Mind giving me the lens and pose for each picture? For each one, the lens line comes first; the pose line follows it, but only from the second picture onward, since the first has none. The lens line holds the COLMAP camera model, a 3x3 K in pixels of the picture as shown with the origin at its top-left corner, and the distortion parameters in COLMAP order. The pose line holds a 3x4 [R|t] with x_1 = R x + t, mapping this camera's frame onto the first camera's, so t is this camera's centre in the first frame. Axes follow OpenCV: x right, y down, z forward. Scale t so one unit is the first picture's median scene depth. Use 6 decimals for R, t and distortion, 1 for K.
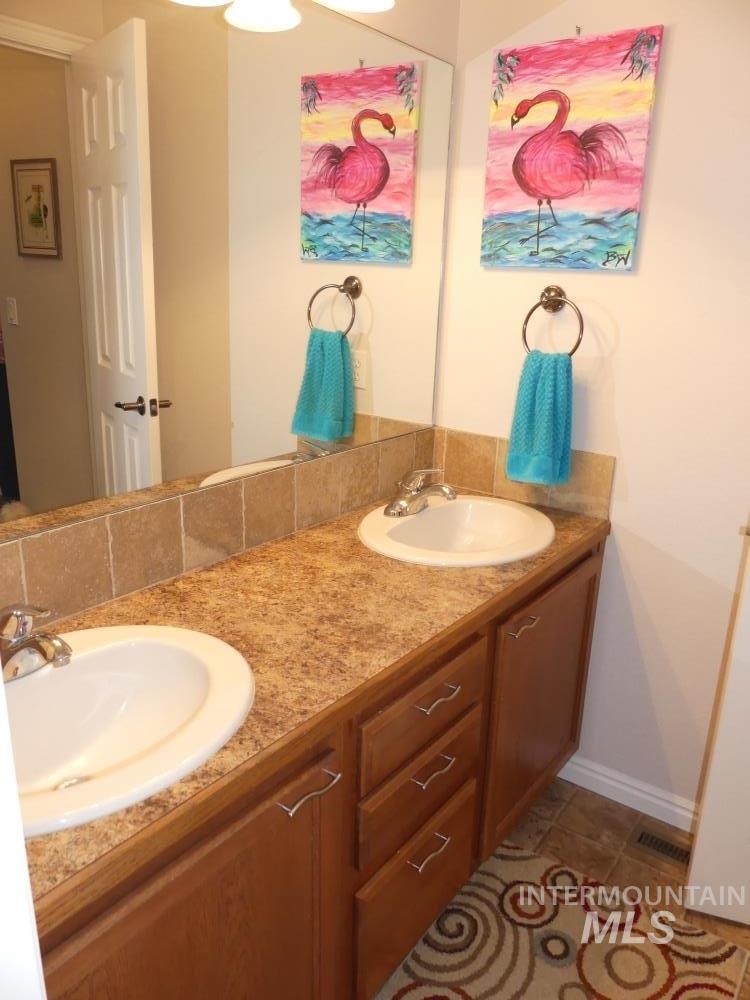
lens RADIAL K [[754.4, 0, 374.7], [0, 754.4, 497.8], [0, 0, 1]] dist [-0.027571, 0.014826]
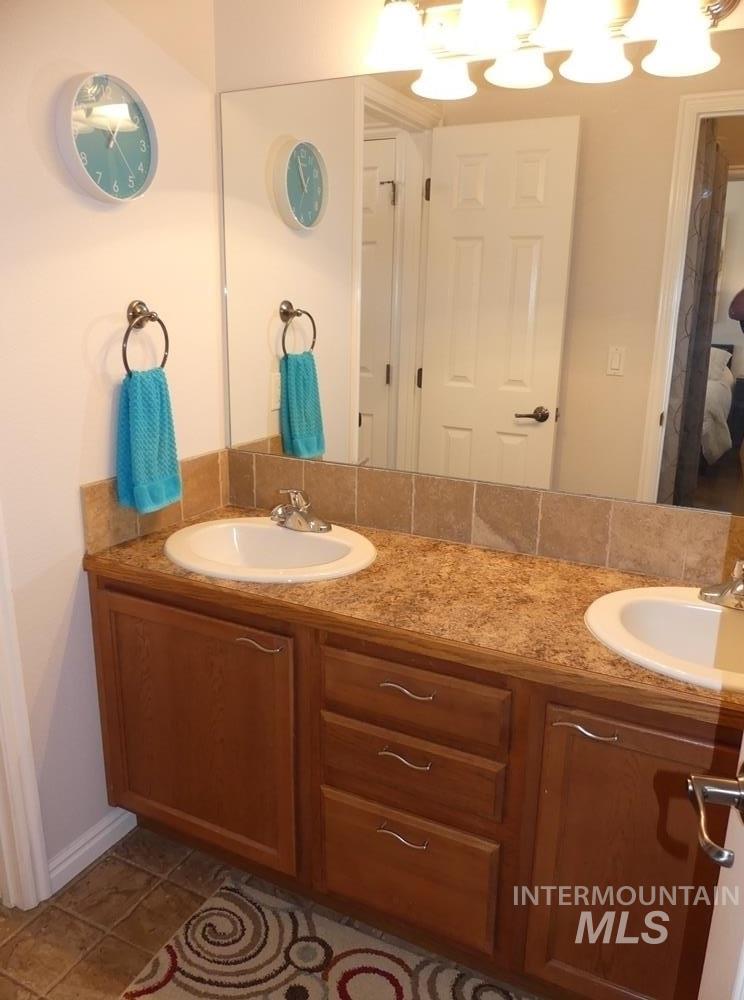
lens RADIAL K [[754.4, 0, 370.8], [0, 754.4, 504.8], [0, 0, 1]] dist [-0.027571, 0.014826]
pose [[0.165368, 0.239106, -0.956808, 0.924291], [-0.297083, 0.937179, 0.182855, -0.144789], [0.940423, 0.254013, 0.226014, 0.561716]]
